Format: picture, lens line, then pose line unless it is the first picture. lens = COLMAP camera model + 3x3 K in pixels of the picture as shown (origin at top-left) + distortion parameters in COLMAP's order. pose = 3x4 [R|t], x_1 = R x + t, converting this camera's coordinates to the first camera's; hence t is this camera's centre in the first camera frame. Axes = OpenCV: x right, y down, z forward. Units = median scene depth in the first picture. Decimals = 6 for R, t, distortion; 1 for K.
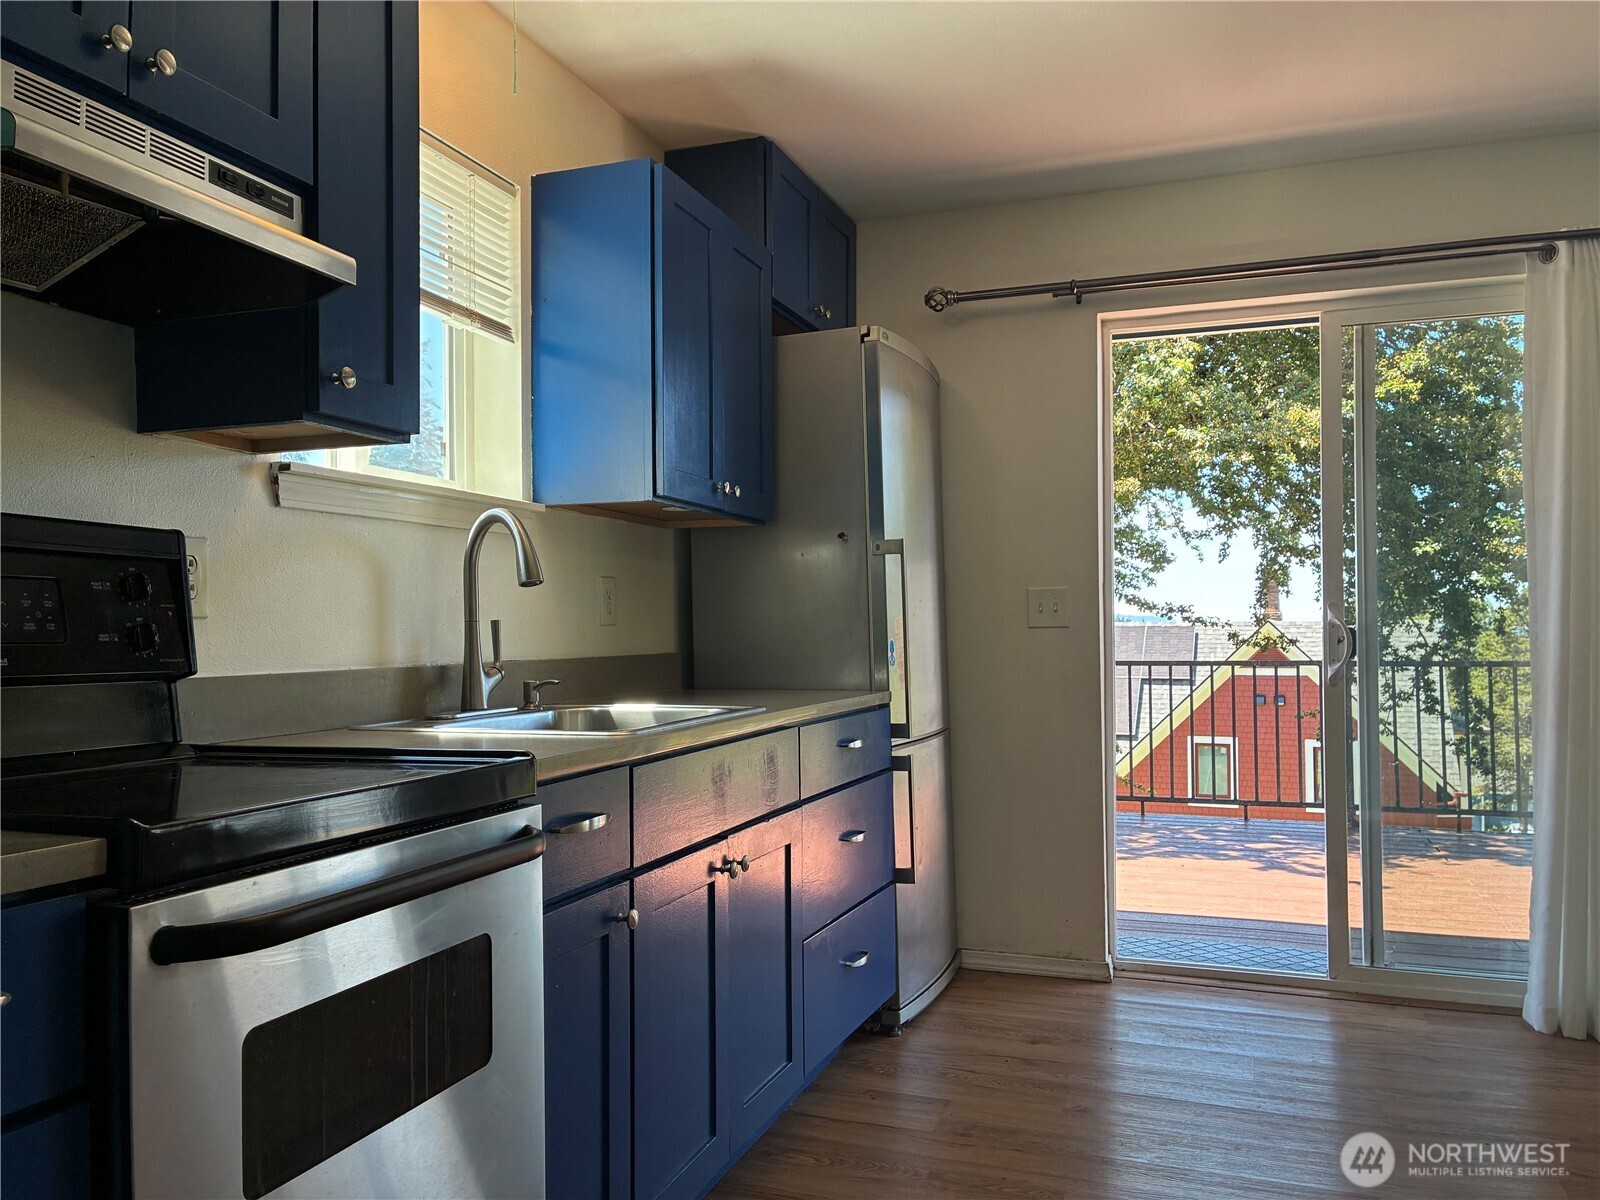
lens RADIAL K [[1198.7, 0, 800.0], [0, 1198.7, 600.0], [0, 0, 1]] dist [0.112191, -0.165283]
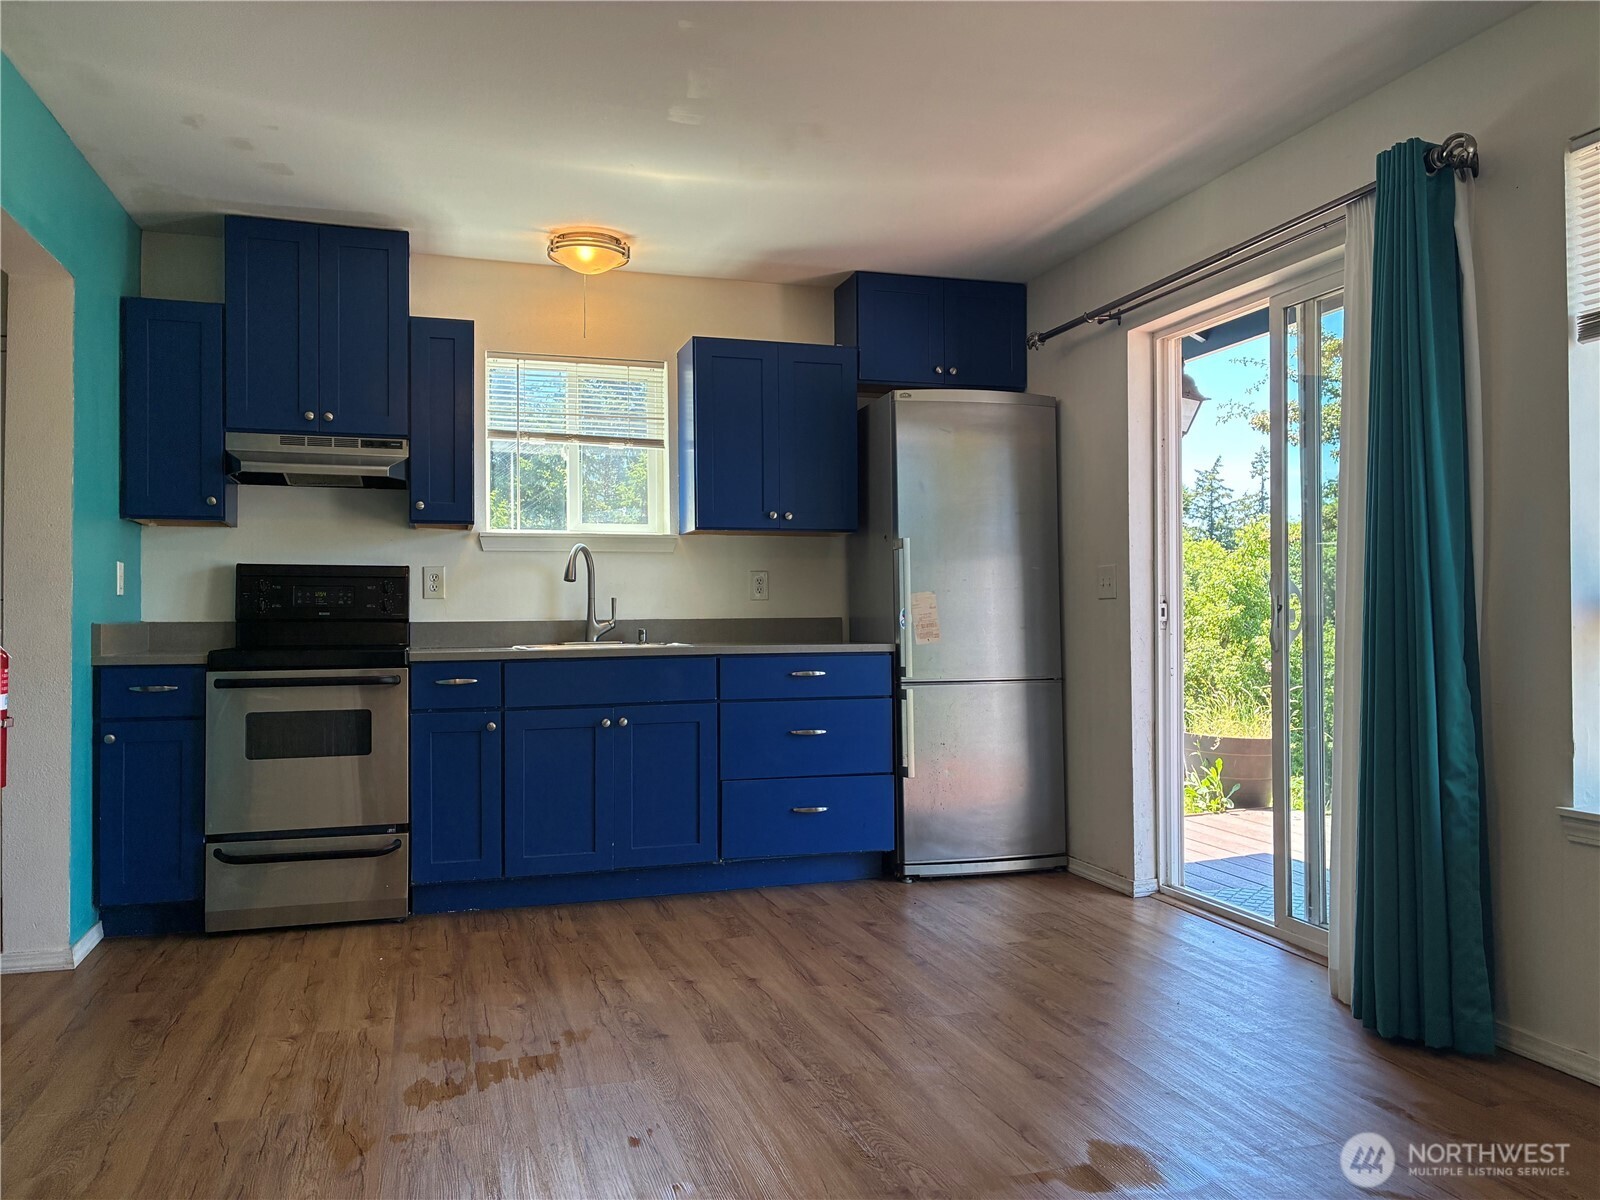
lens RADIAL K [[1198.7, 0, 800.0], [0, 1198.7, 600.0], [0, 0, 1]] dist [0.112191, -0.165283]
pose [[0.620351, -0.010094, -0.784260, 1.010288], [0.024049, 0.999692, 0.006157, 0.010152], [0.783956, -0.022680, 0.620402, 0.015583]]
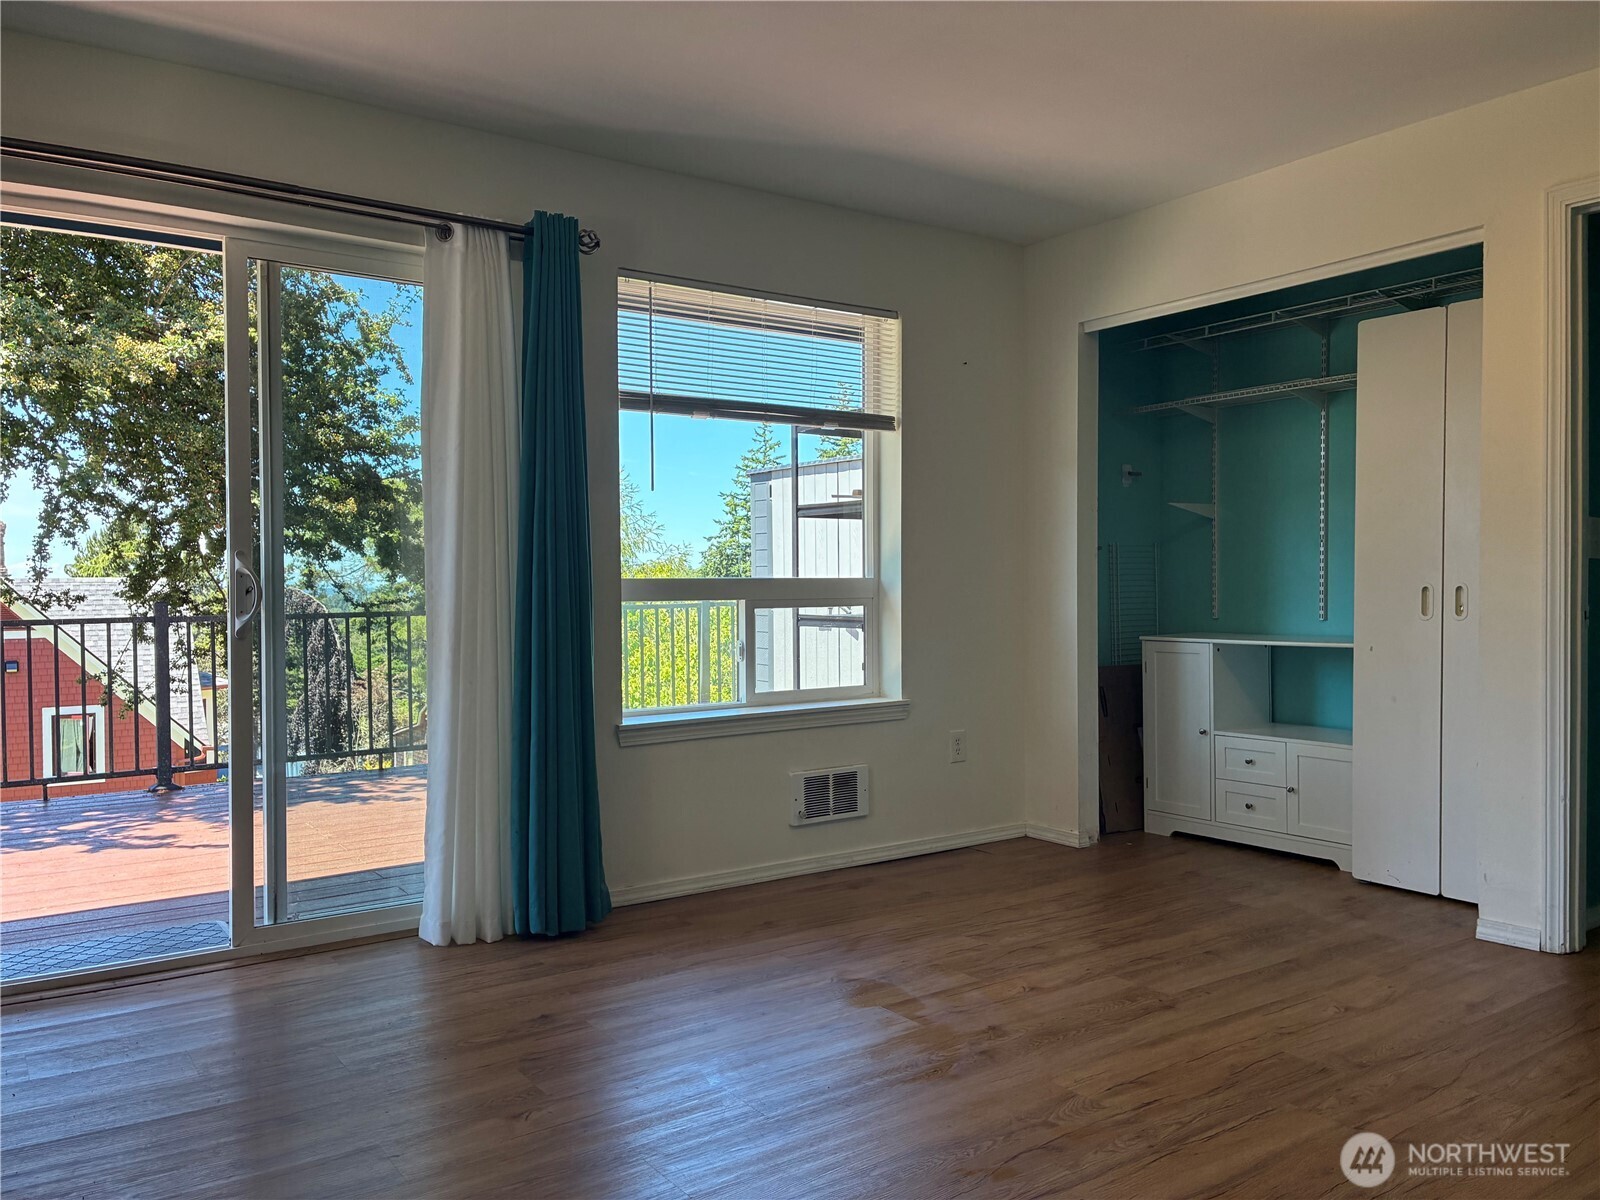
lens RADIAL K [[1198.7, 0, 800.0], [0, 1198.7, 600.0], [0, 0, 1]] dist [0.112191, -0.165283]
pose [[0.563777, -0.012830, 0.825827, -0.098487], [-0.015113, 0.999552, 0.025847, 0.009333], [-0.825789, -0.027053, 0.563330, 0.109549]]
